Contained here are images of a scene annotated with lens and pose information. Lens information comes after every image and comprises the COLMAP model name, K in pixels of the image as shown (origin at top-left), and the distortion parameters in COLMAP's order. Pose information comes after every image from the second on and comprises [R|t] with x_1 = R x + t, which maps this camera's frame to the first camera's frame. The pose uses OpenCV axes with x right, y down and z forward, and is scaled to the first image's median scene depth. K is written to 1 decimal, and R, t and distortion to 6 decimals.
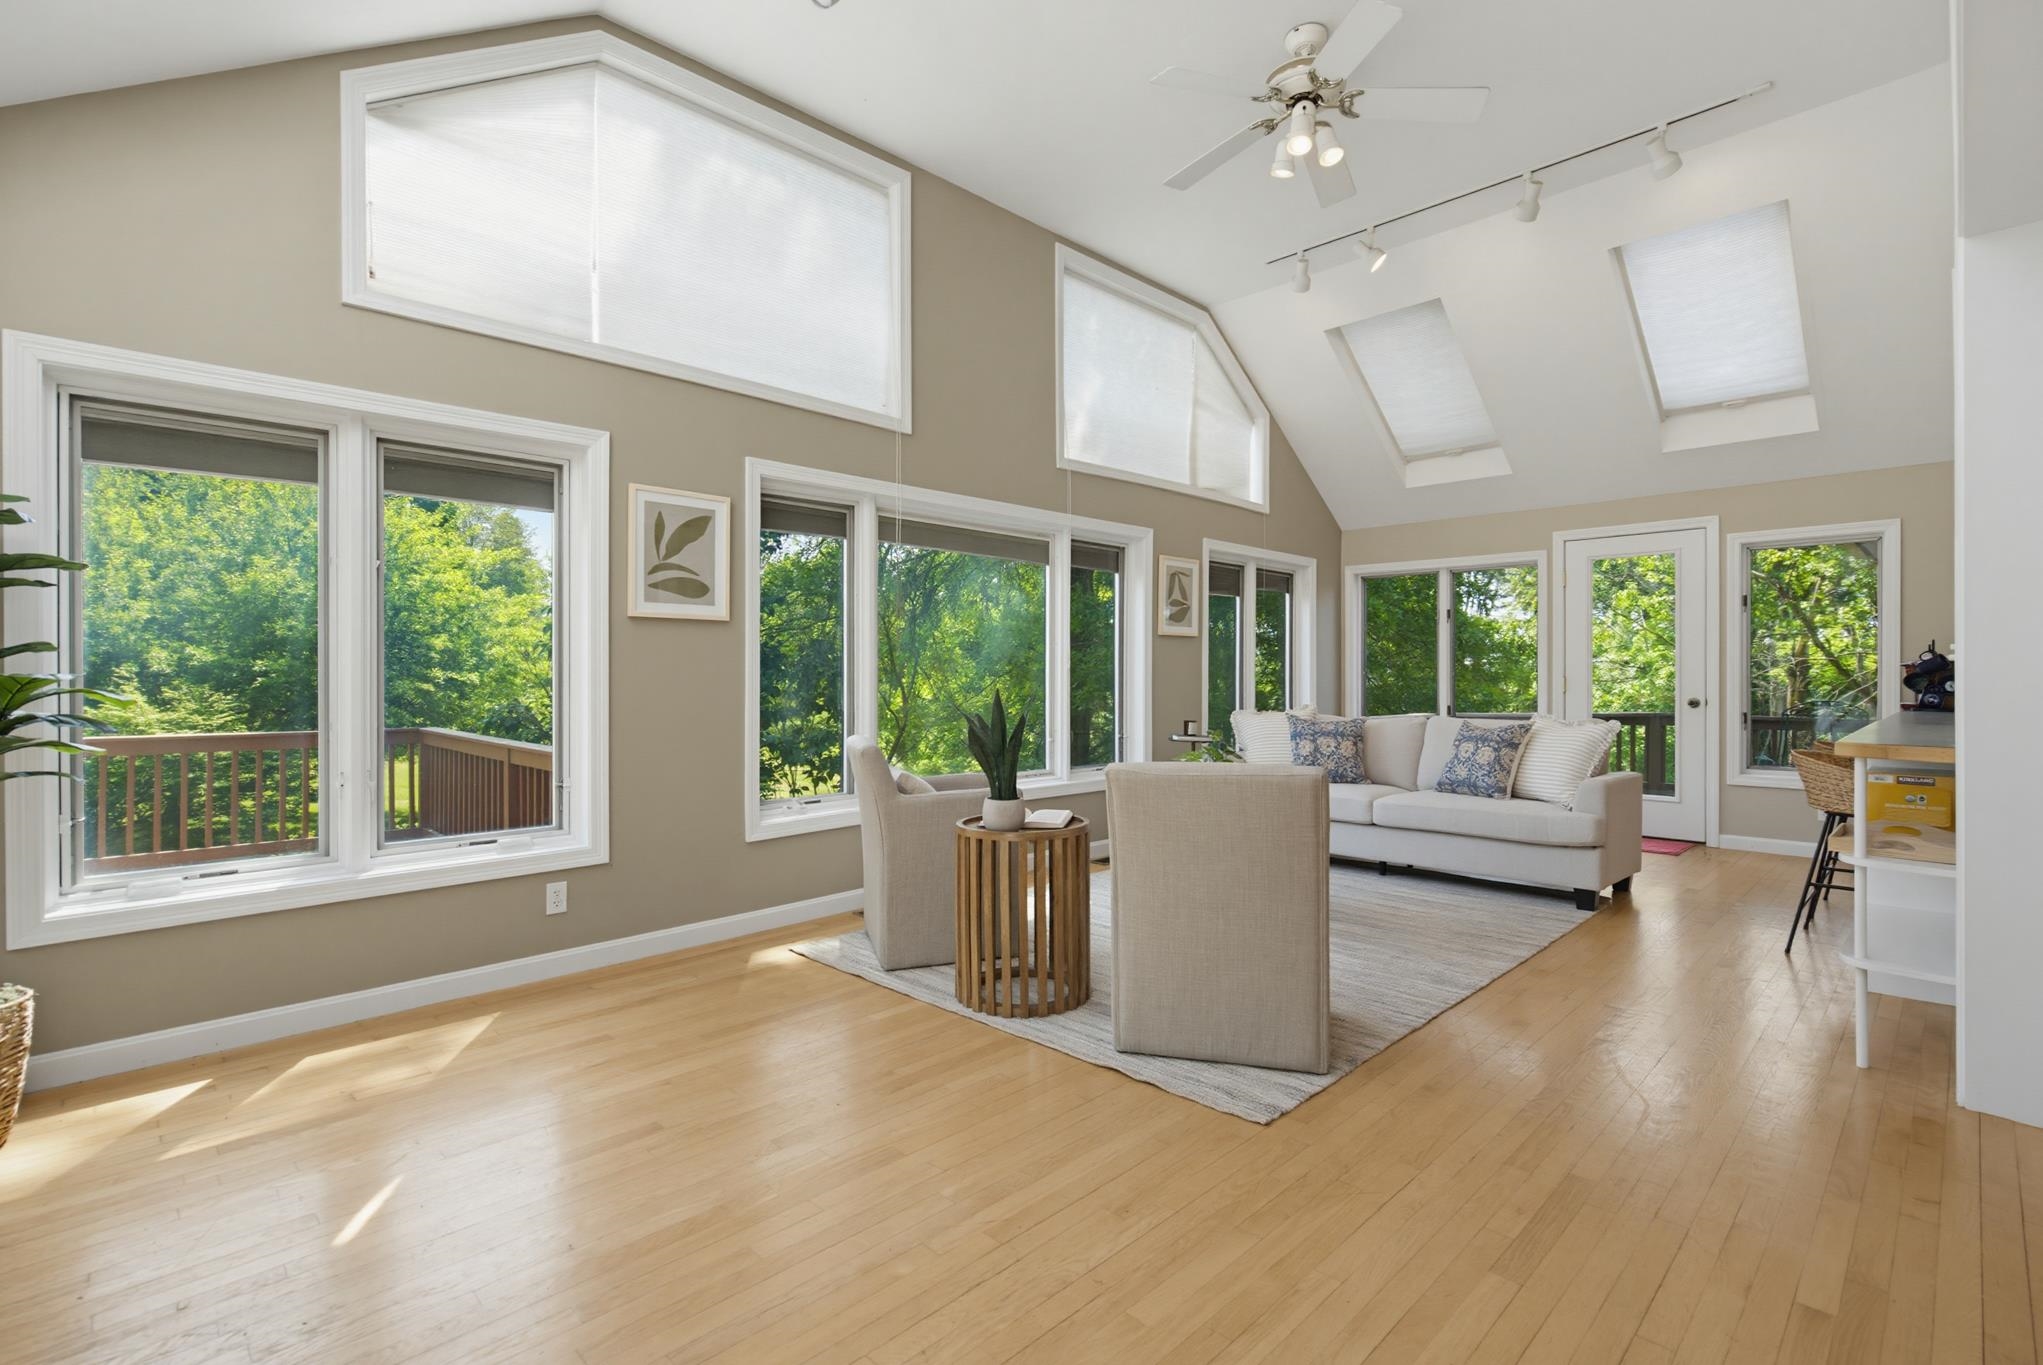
lens RADIAL K [[943.1, 0, 1021.5], [0, 943.1, 682.5], [0, 0, 1]] dist [0.000188, -0.000058]
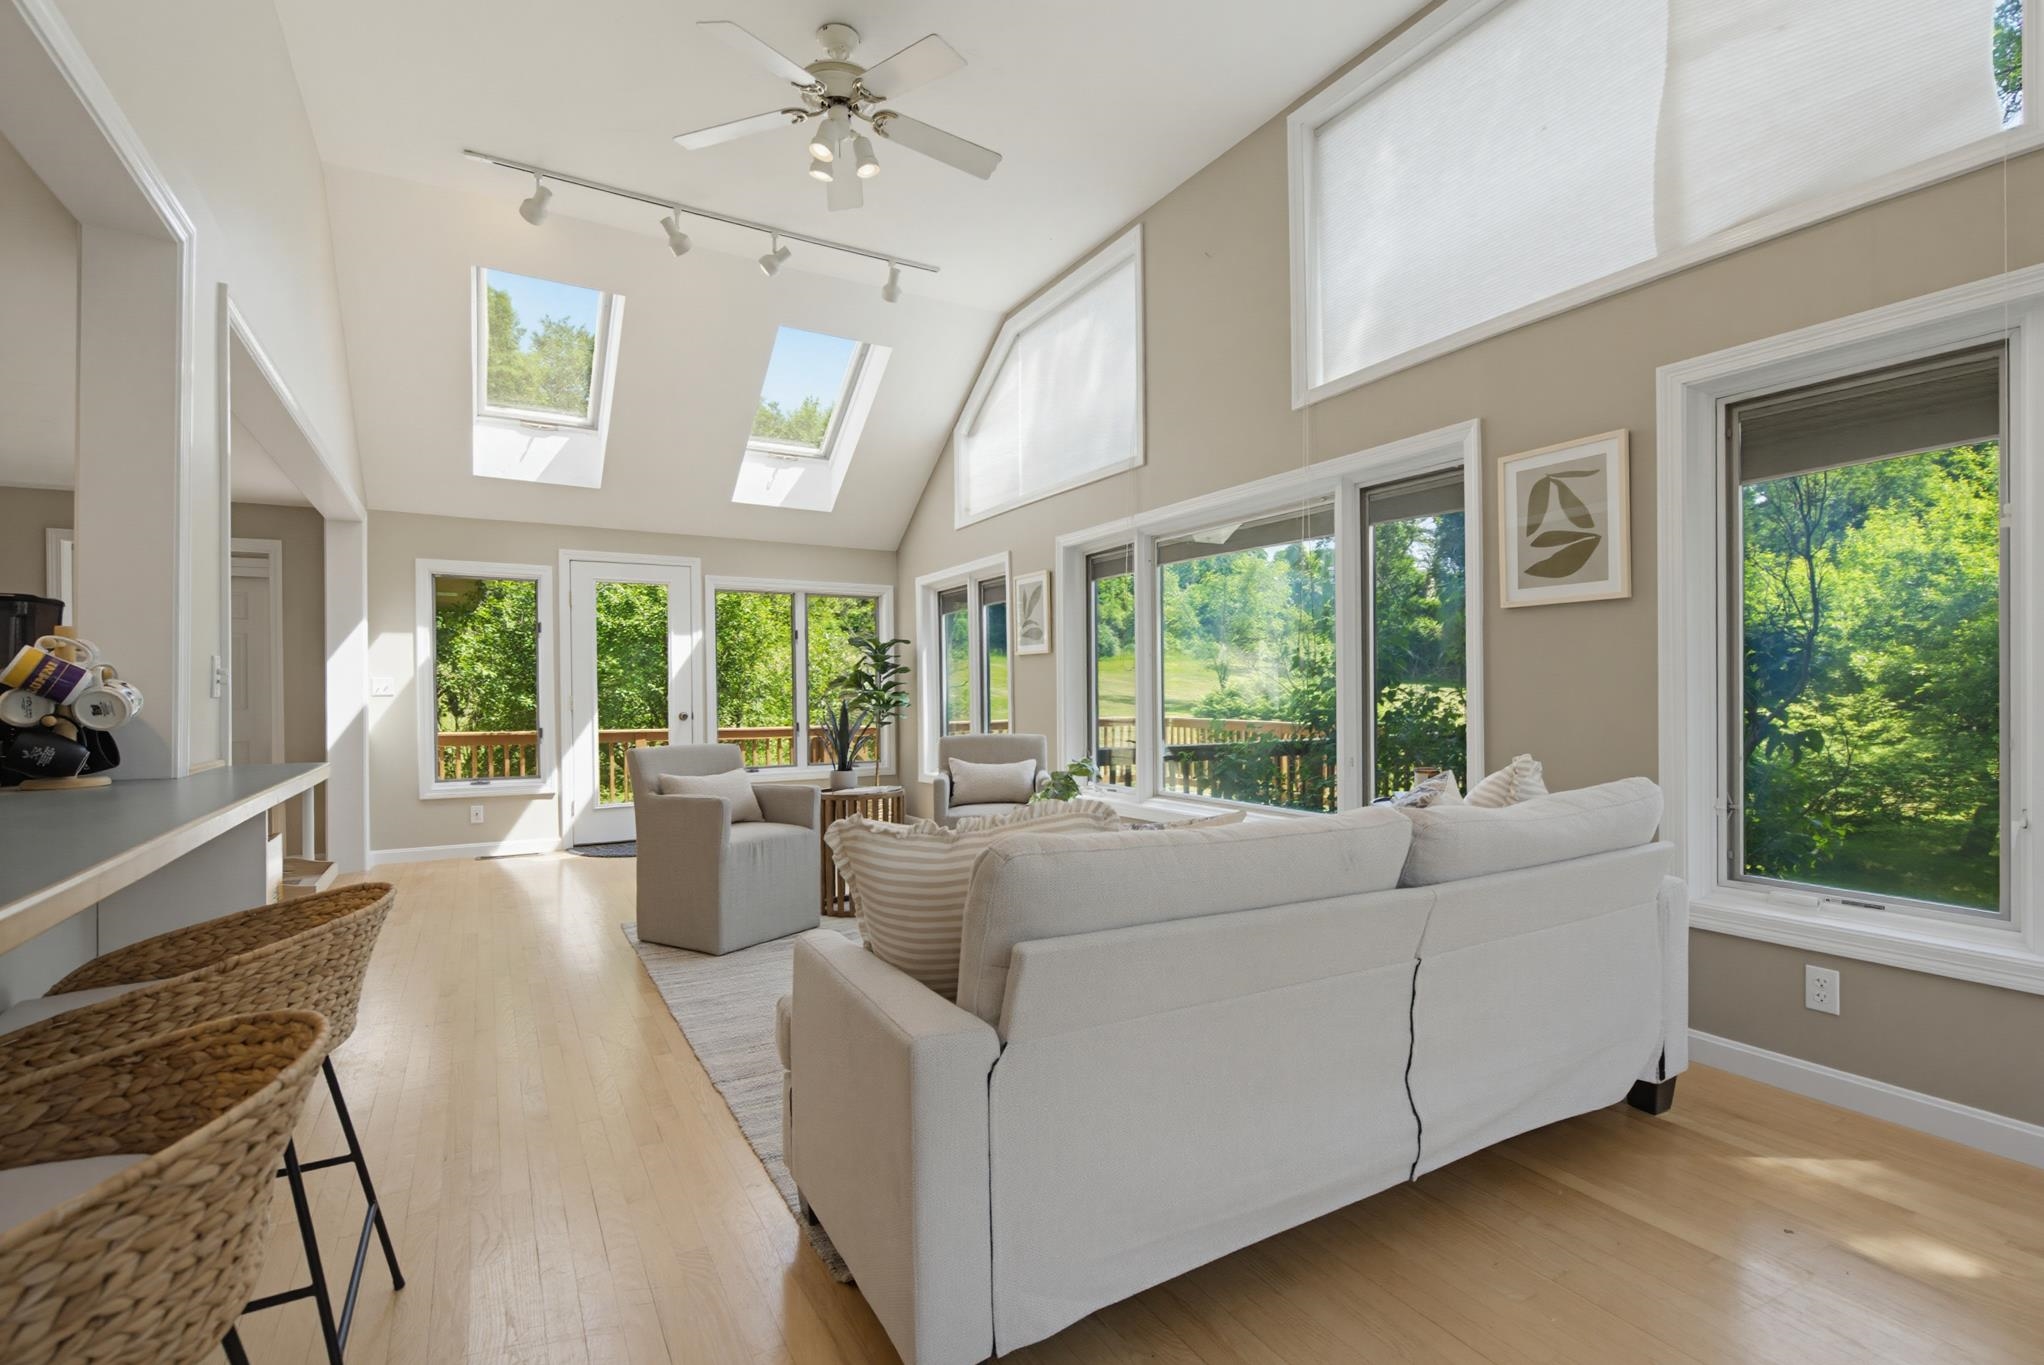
lens RADIAL K [[907.6, 0, 1022.0], [0, 907.6, 682.5], [0, 0, 1]] dist [-0.000508, -0.000013]
pose [[-0.246212, 0.006933, -0.969191, 0.770637], [0.019892, 0.999800, 0.002098, -0.015876], [0.969012, -0.018763, -0.246300, 0.927233]]
